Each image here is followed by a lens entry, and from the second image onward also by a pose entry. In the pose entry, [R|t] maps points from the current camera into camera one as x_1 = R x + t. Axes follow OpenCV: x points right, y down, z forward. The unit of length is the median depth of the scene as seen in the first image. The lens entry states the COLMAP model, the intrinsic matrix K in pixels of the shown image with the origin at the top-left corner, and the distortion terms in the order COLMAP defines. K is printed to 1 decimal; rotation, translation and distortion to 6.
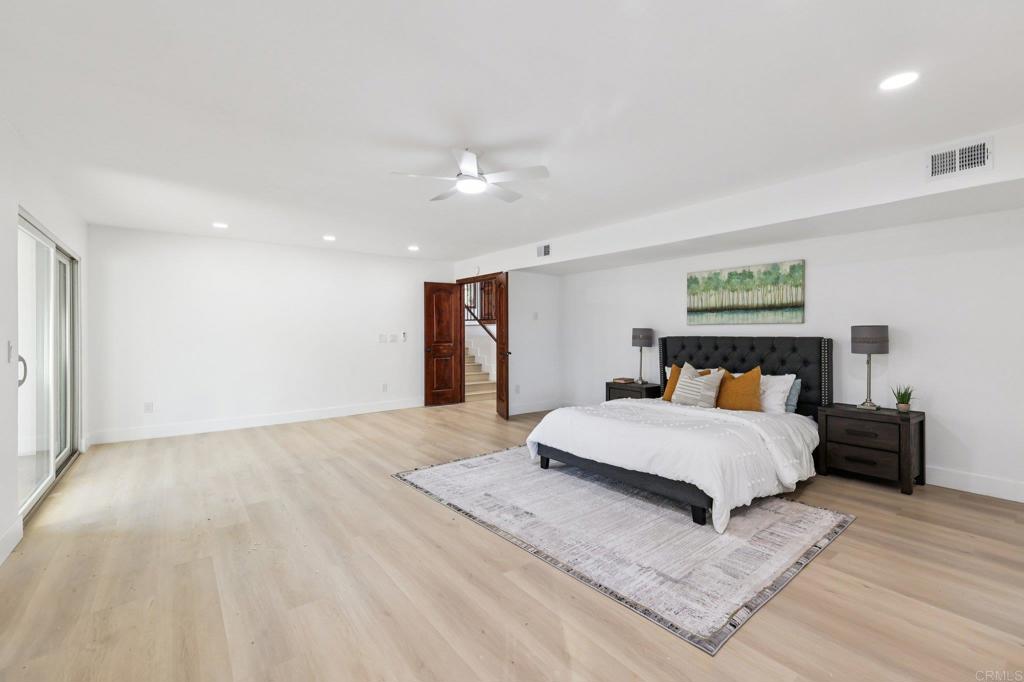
lens RADIAL K [[451.0, 0, 514.7], [0, 451.0, 332.5], [0, 0, 1]] dist [0.004509, 0.000756]
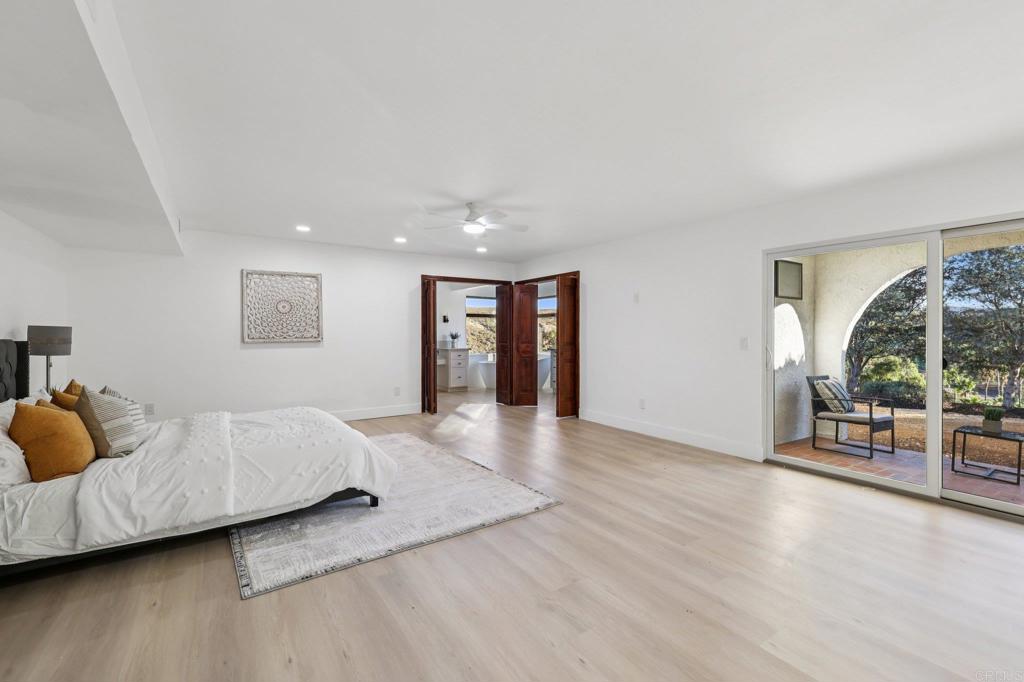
lens RADIAL K [[451.0, 0, 514.1], [0, 451.0, 333.7], [0, 0, 1]] dist [0.004509, 0.000756]
pose [[-0.998115, 0.002295, 0.061334, -0.201110], [0.002615, 0.999983, 0.005150, -0.001155], [-0.061322, 0.005301, -0.998104, 1.574958]]
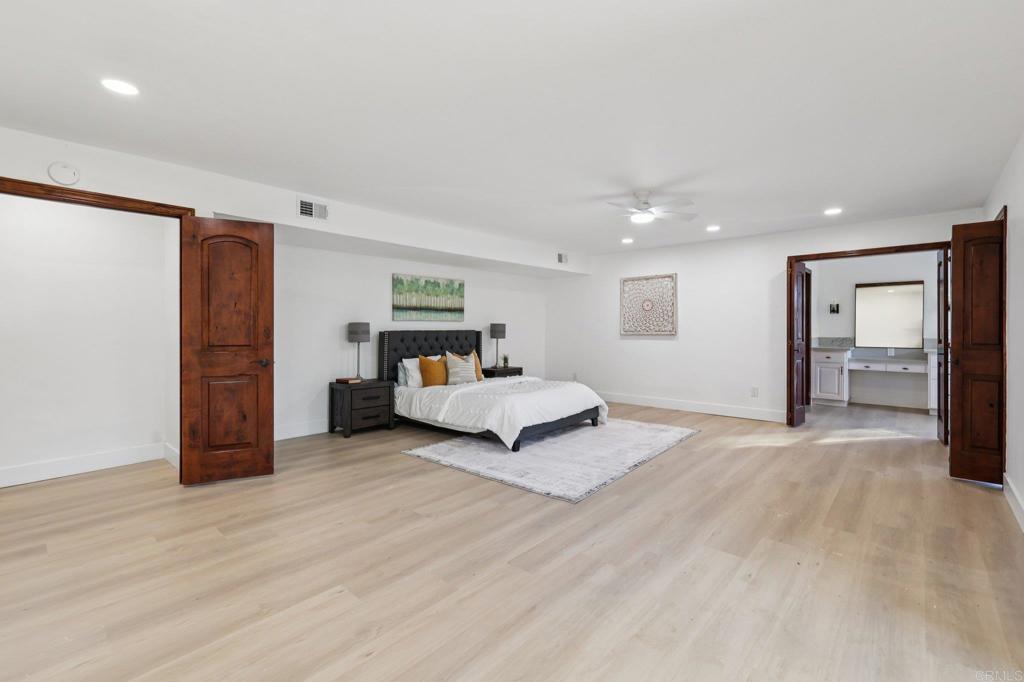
lens RADIAL K [[451.0, 0, 510.8], [0, 451.0, 338.4], [0, 0, 1]] dist [0.004509, 0.000756]
pose [[-0.189377, -0.023496, 0.981623, -0.888032], [0.002118, 0.999702, 0.024337, 0.001516], [-0.981902, 0.006688, -0.189271, 1.082612]]
